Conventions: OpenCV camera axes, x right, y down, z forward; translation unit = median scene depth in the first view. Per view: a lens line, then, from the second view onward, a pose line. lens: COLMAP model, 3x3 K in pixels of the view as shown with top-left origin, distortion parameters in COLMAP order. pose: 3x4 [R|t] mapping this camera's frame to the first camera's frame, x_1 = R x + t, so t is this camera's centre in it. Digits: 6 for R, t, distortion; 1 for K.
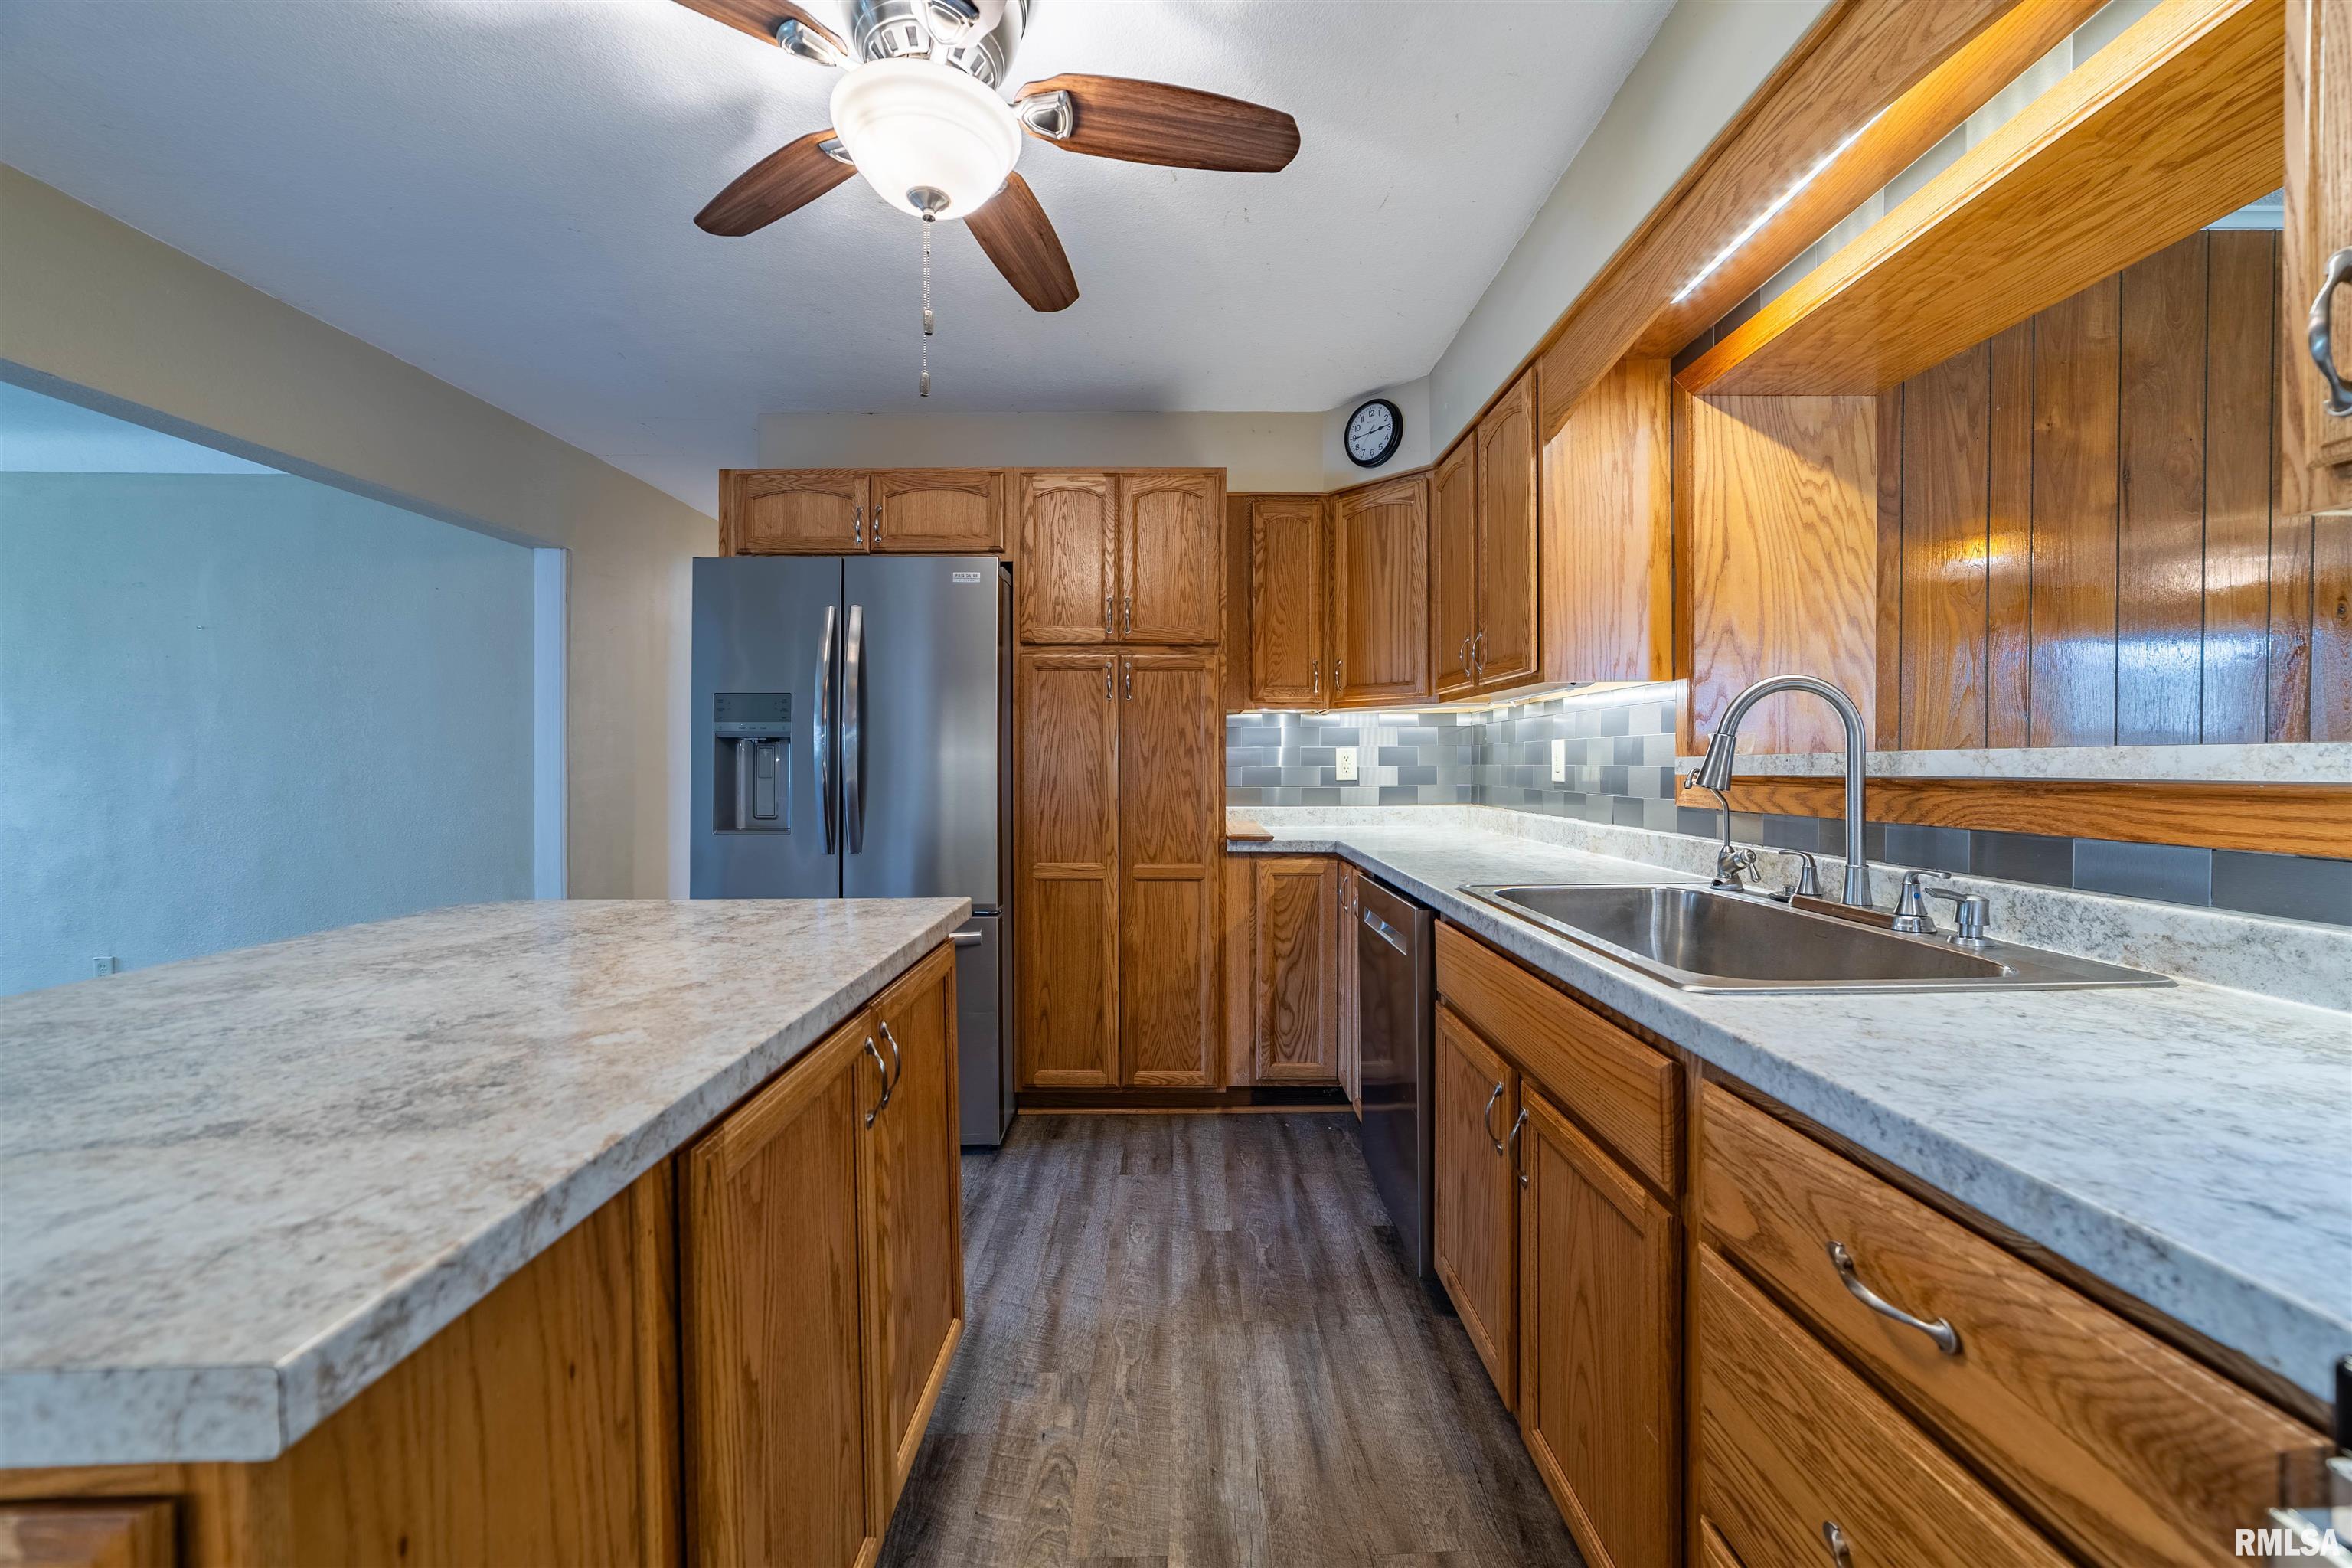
lens RADIAL K [[895.4, 0, 1185.5], [0, 895.4, 770.0], [0, 0, 1]] dist [-0.033153, 0.012289]
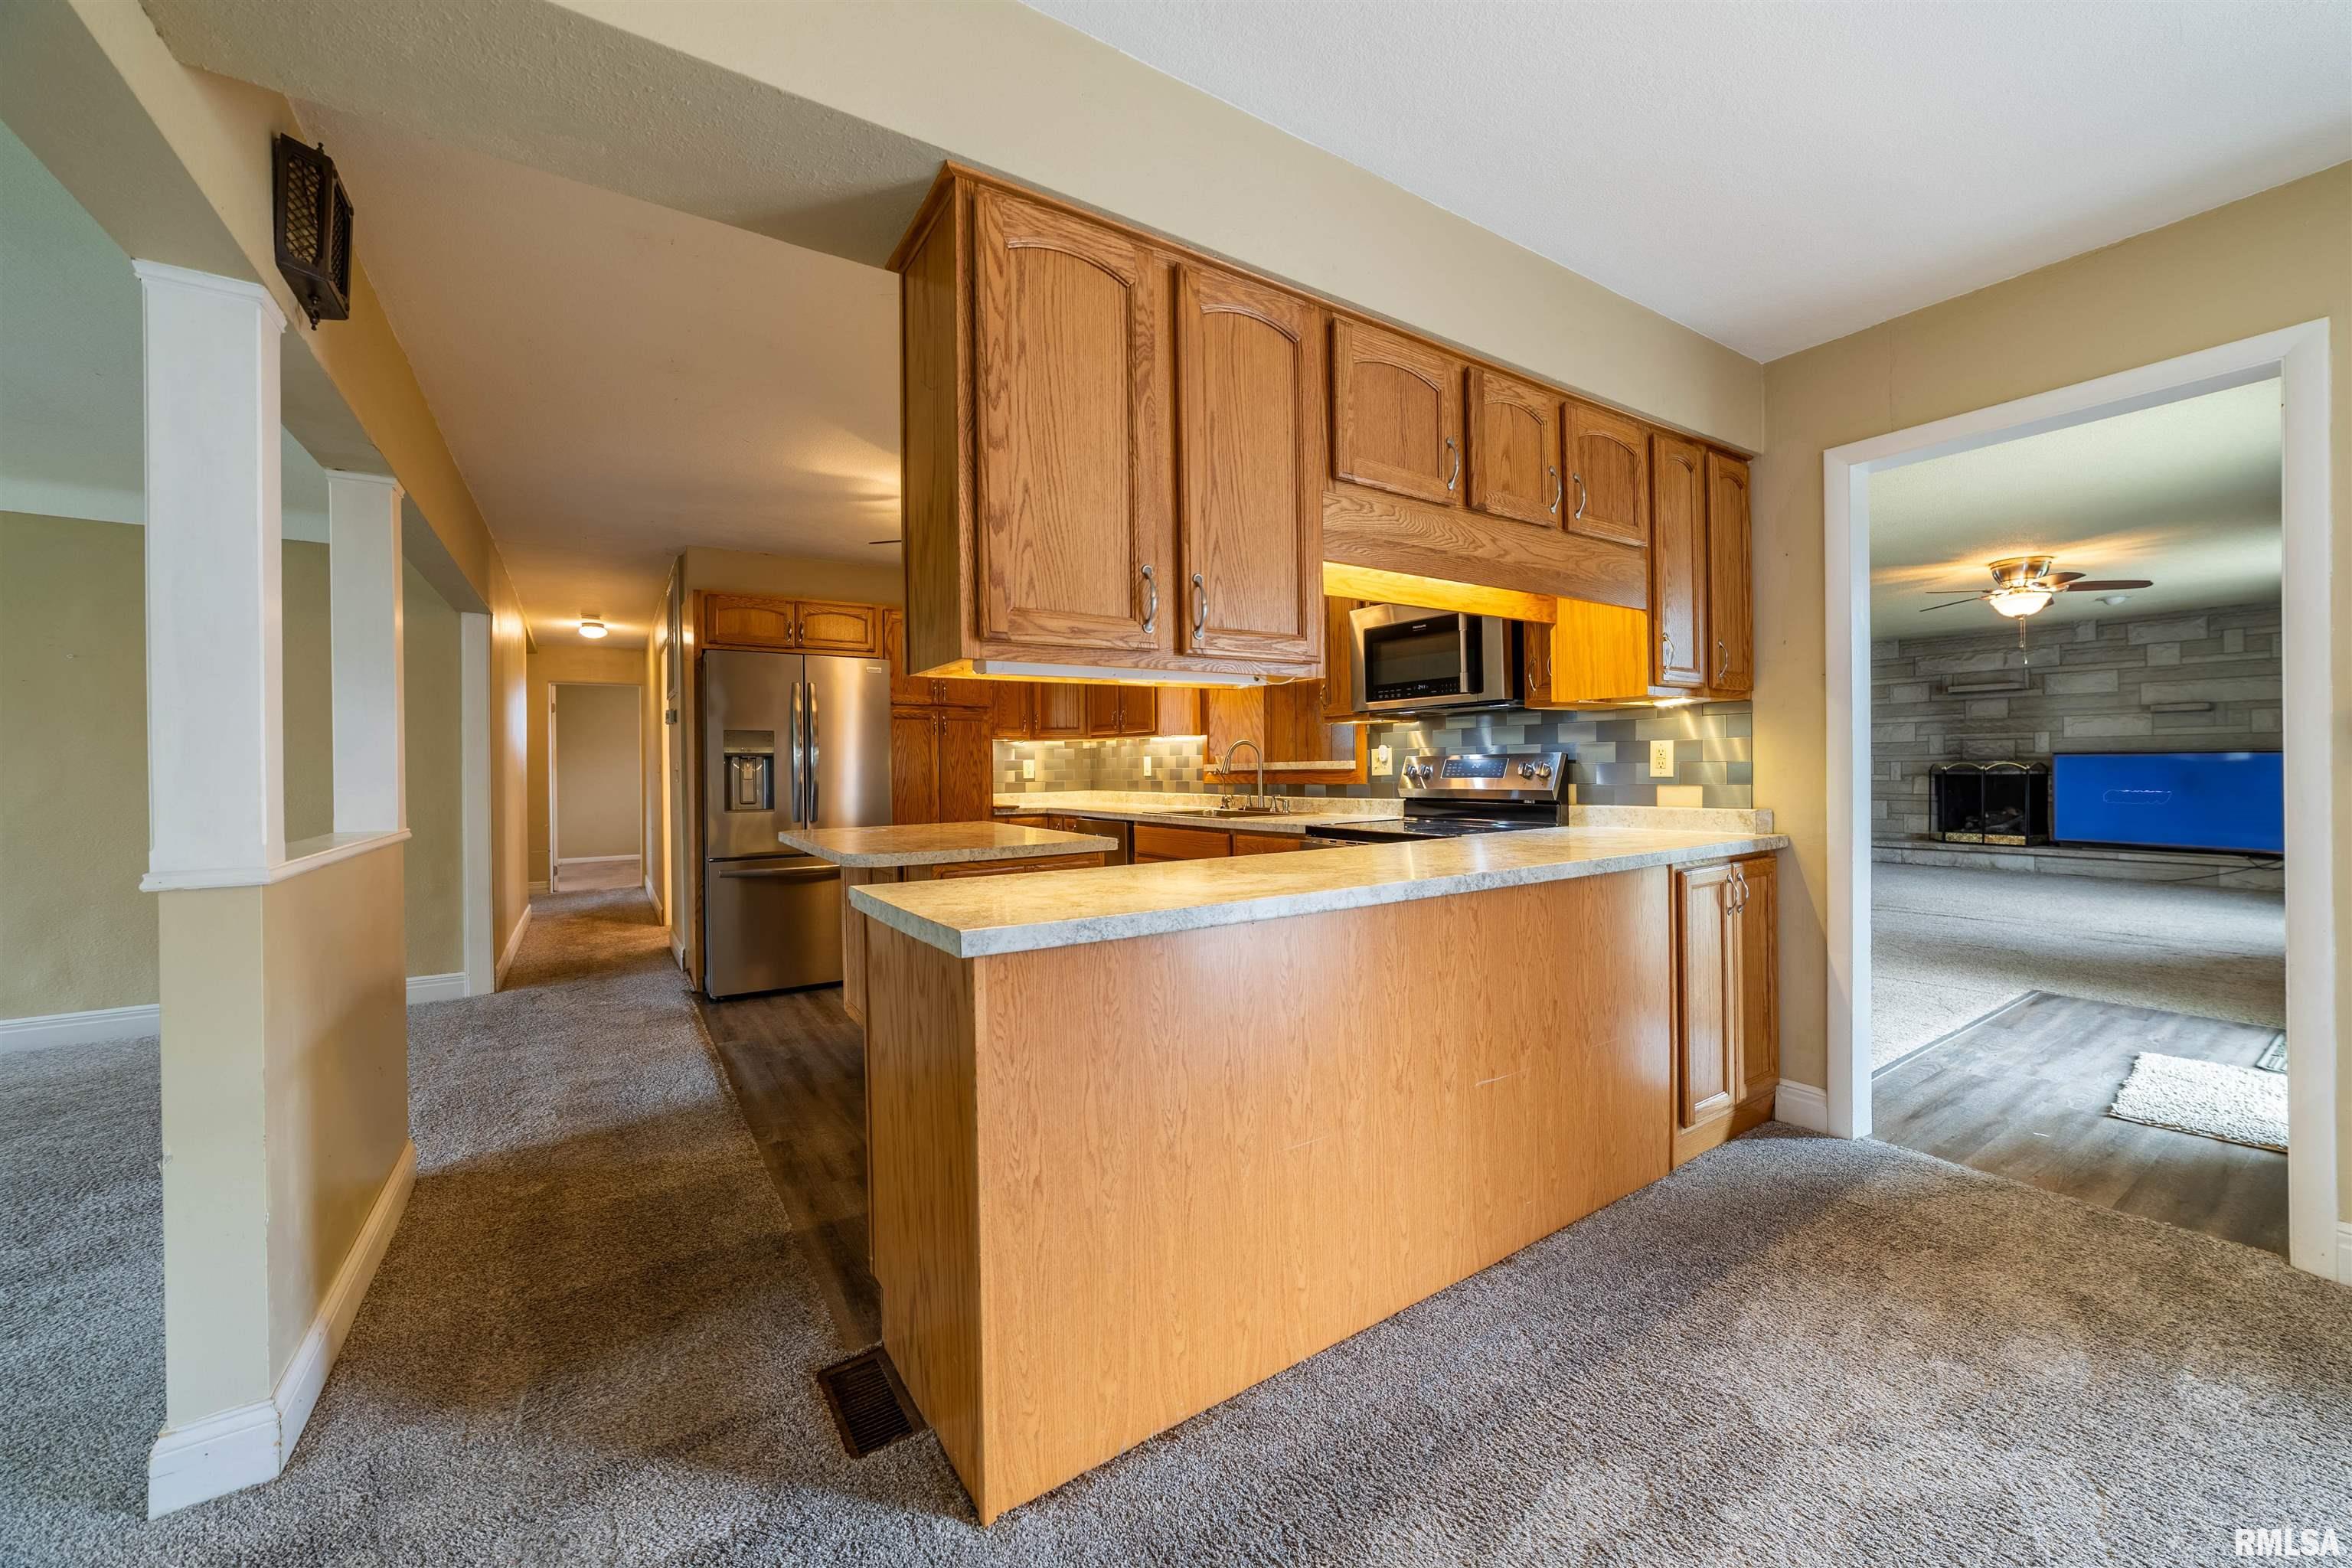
lens RADIAL K [[895.7, 0, 1173.1], [0, 895.7, 770.3], [0, 0, 1]] dist [-0.032752, 0.008543]
pose [[0.844002, -0.009002, 0.536265, -0.664846], [0.013689, 0.999895, -0.004759, 0.010019], [-0.536166, 0.011358, 0.844036, -0.837342]]
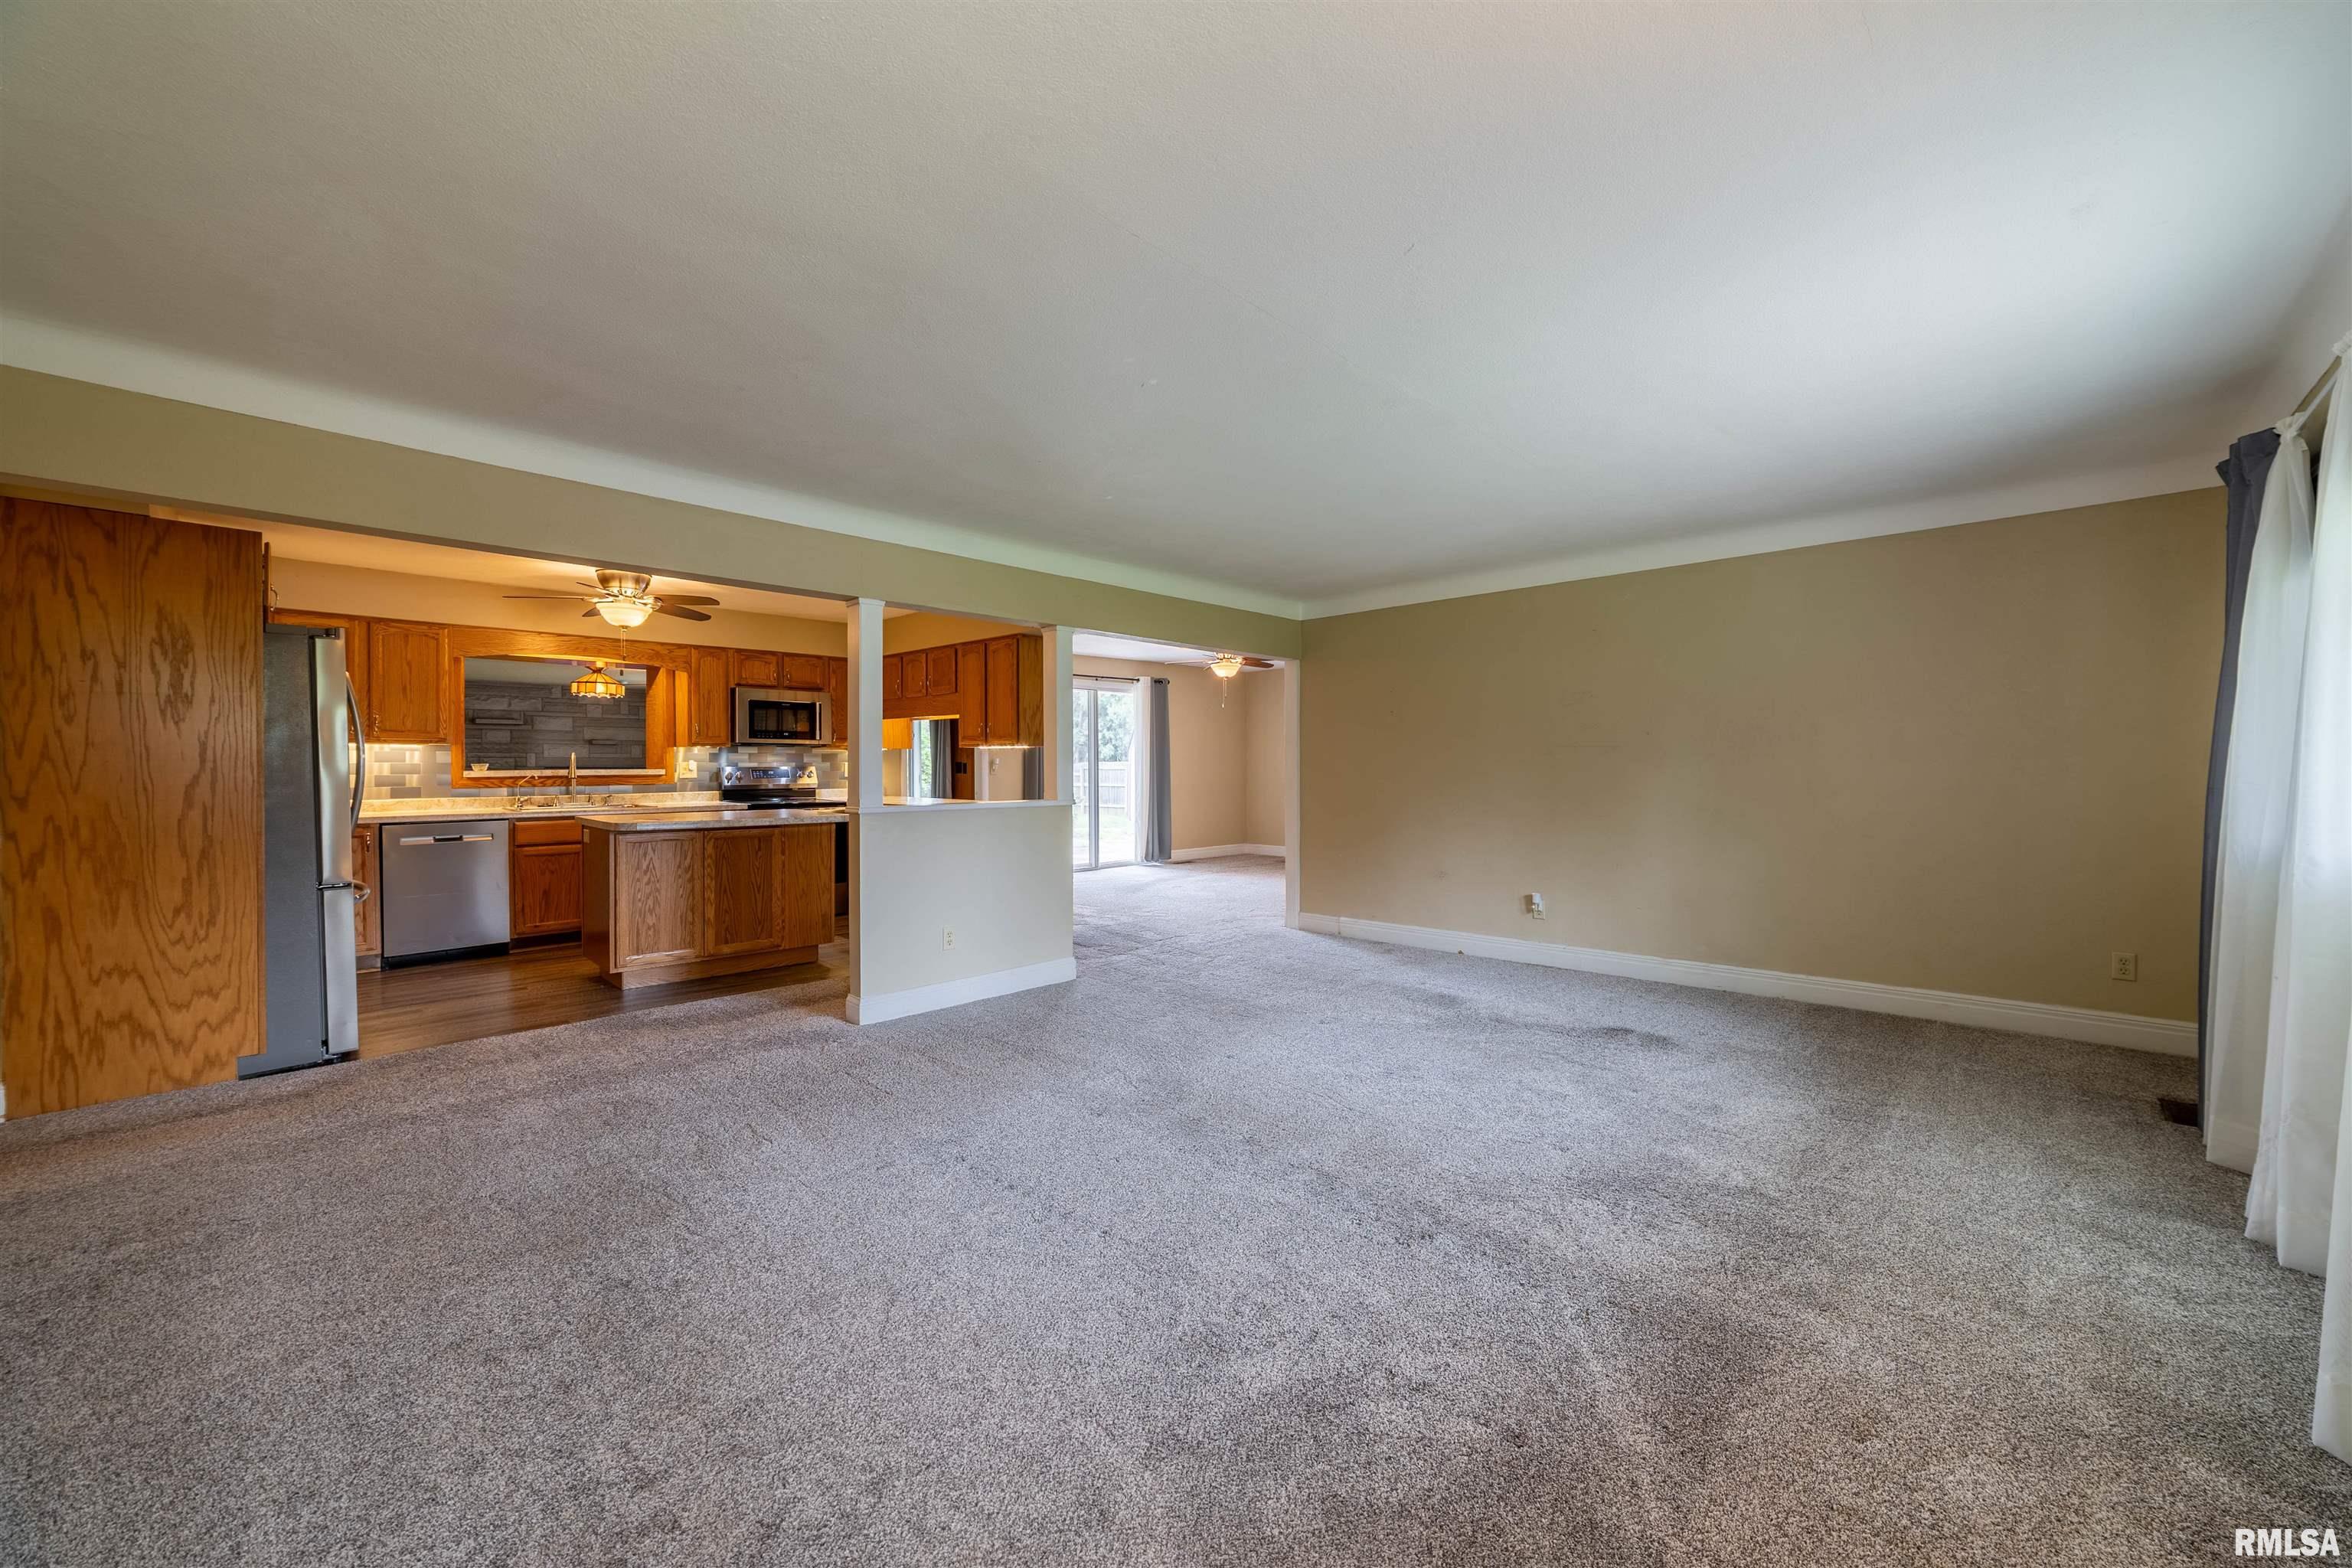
lens RADIAL K [[895.4, 0, 1185.5], [0, 895.4, 770.0], [0, 0, 1]] dist [-0.033153, 0.012289]
pose [[-0.717293, 0.000827, 0.696771, -2.251812], [0.010792, 0.999893, 0.009922, -0.015917], [-0.696688, 0.014636, -0.717225, 0.989529]]
